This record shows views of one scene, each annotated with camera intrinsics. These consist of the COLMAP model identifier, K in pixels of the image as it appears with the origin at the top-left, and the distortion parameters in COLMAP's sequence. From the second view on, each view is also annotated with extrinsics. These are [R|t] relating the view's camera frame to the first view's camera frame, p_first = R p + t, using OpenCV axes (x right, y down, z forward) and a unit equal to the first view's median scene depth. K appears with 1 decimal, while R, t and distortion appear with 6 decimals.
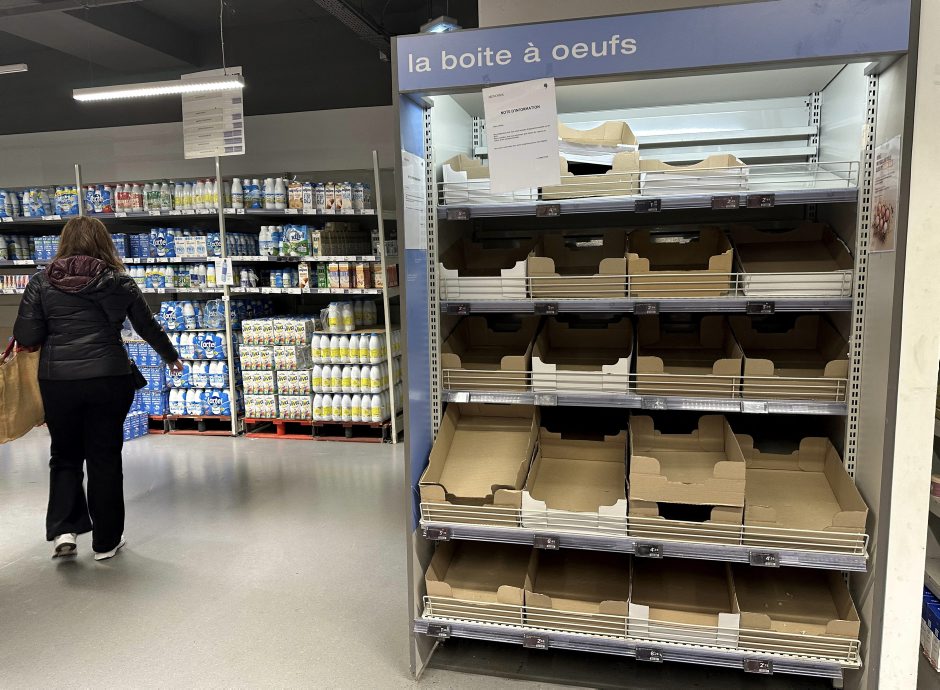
lens RADIAL K [[688.2, 0, 478.8], [0, 688.2, 352.5], [0, 0, 1]] dist [0.143038, -0.246180]
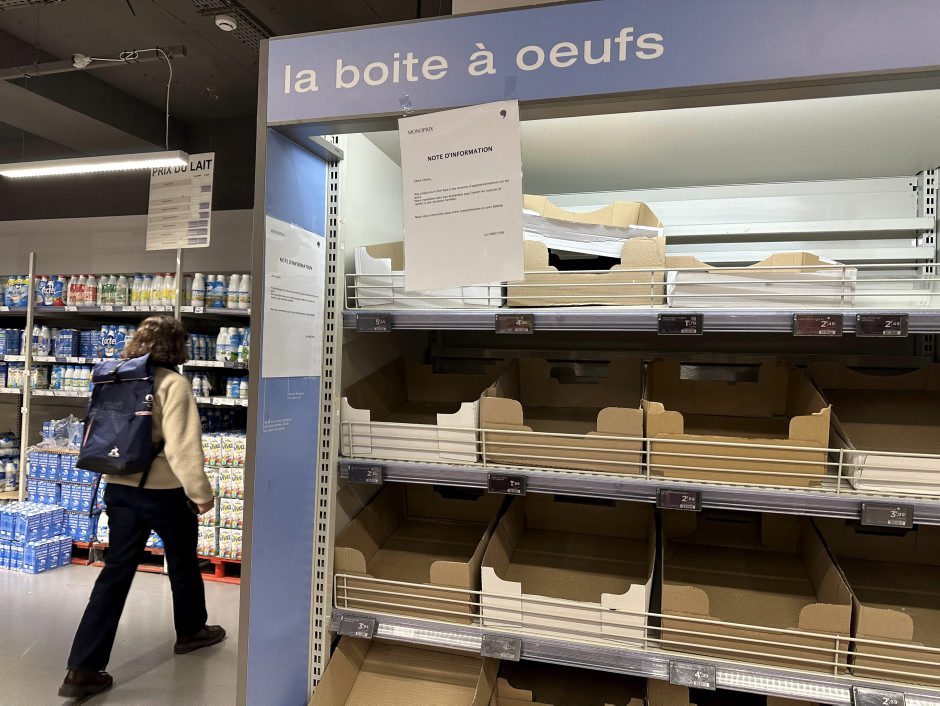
lens RADIAL K [[678.5, 0, 470.0], [0, 678.5, 353.0], [0, 0, 1]] dist [0.078665, -0.103781]
pose [[0.998062, 0.043132, -0.044850, 0.084507], [-0.049381, 0.987584, -0.149131, -0.084239], [0.037861, 0.151057, 0.987800, 0.392098]]
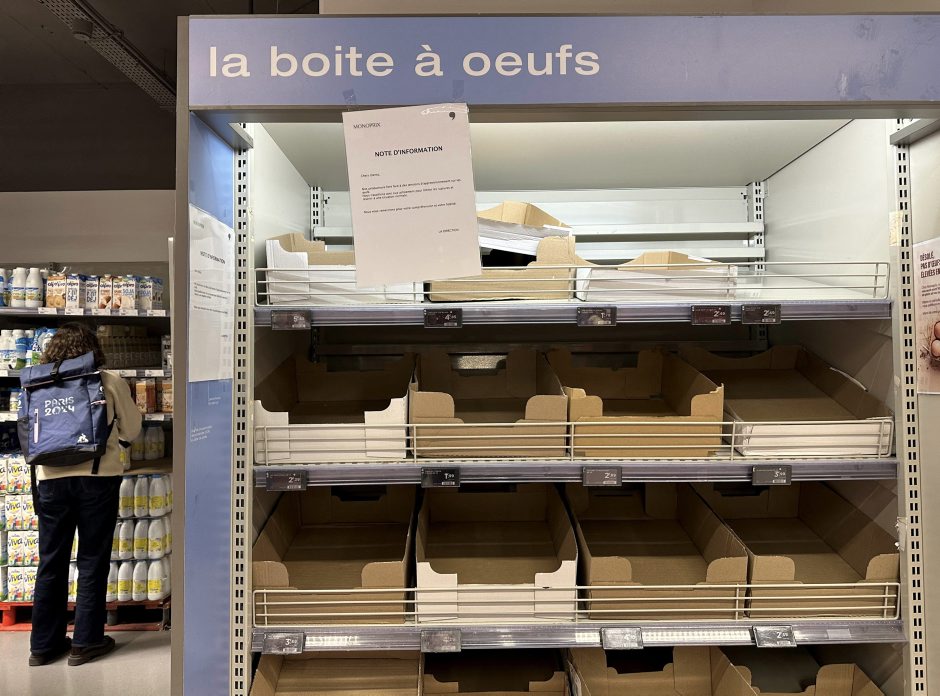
lens RADIAL K [[697.0, 0, 471.9], [0, 697.0, 333.9], [0, 0, 1]] dist [0.086593, -0.133020]
pose [[0.970074, 0.018145, 0.242132, -0.024343], [0.024930, 0.984491, -0.173657, -0.078238], [-0.241527, 0.174496, 0.954576, 0.380987]]
